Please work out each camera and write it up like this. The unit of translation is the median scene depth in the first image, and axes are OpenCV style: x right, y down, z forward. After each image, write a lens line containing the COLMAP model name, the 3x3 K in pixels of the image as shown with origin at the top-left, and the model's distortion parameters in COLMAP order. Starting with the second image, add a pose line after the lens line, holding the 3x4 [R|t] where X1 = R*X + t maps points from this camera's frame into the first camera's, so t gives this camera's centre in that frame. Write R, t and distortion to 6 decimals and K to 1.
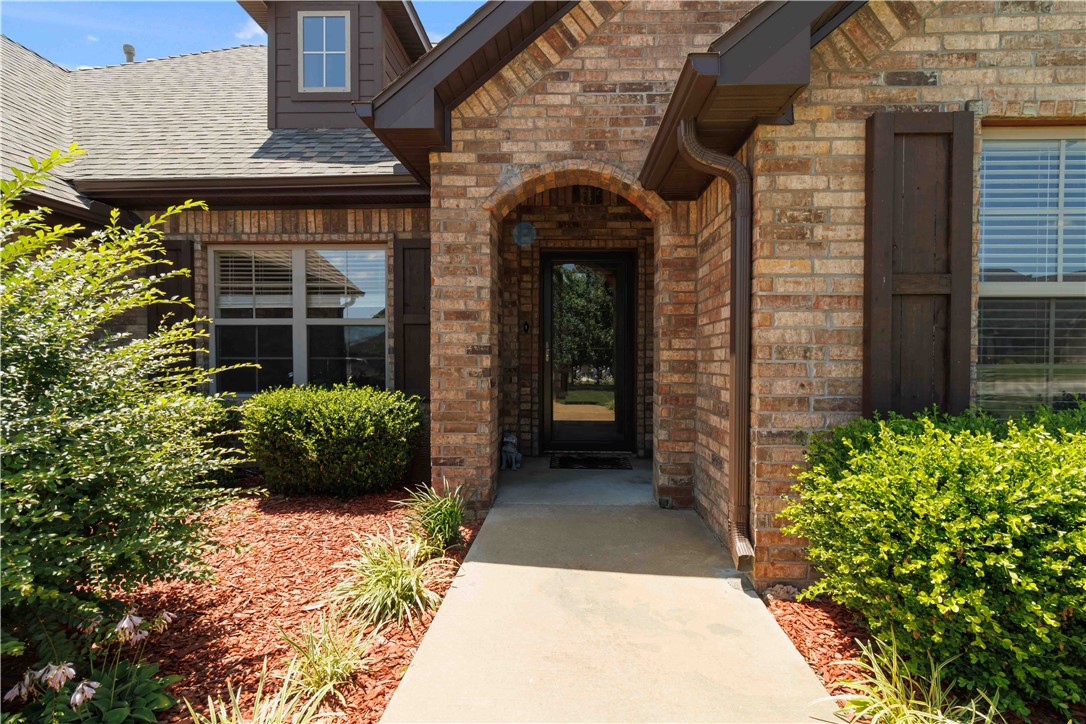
lens RADIAL K [[502.9, 0, 547.9], [0, 502.9, 358.3], [0, 0, 1]] dist [0.006129, 0.000584]
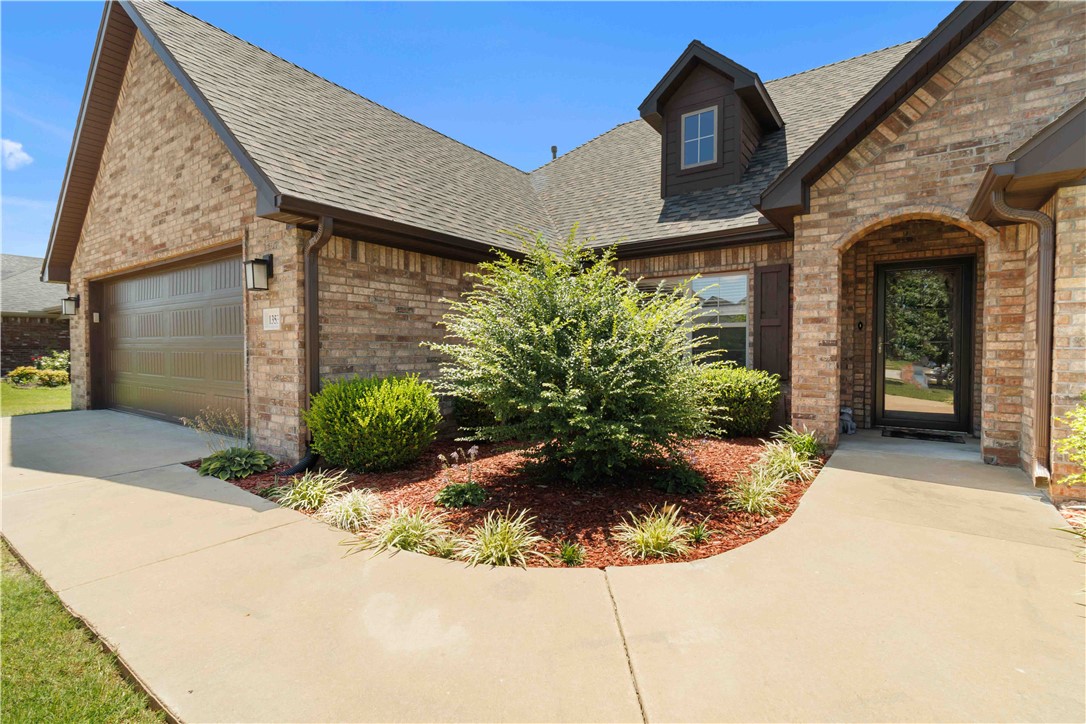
lens RADIAL K [[502.9, 0, 557.1], [0, 502.9, 362.1], [0, 0, 1]] dist [0.006129, 0.000584]
pose [[0.848081, 0.011925, -0.529732, -0.026111], [-0.005218, 0.999886, 0.014155, 0.022992], [0.529841, -0.009240, 0.848047, -0.701721]]
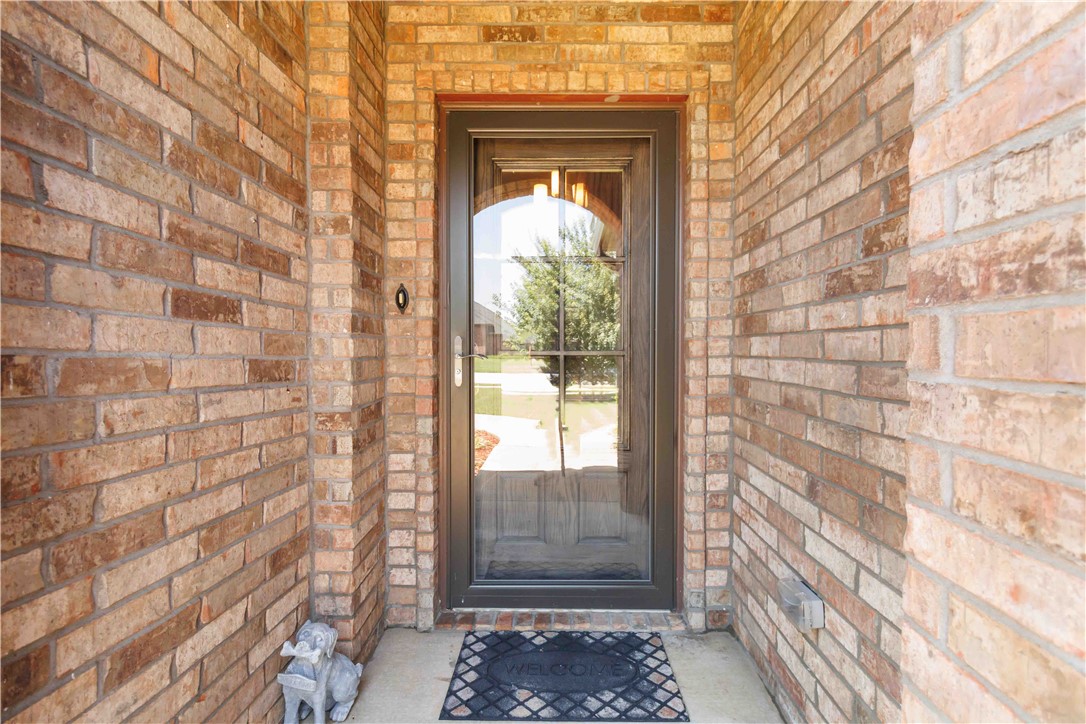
lens RADIAL K [[502.9, 0, 547.0], [0, 502.9, 363.4], [0, 0, 1]] dist [0.006129, 0.000584]
pose [[0.999978, -0.000670, 0.006549, 0.098923], [0.000611, 0.999960, 0.008943, -0.022837], [-0.006555, -0.008939, 0.999939, 0.905663]]
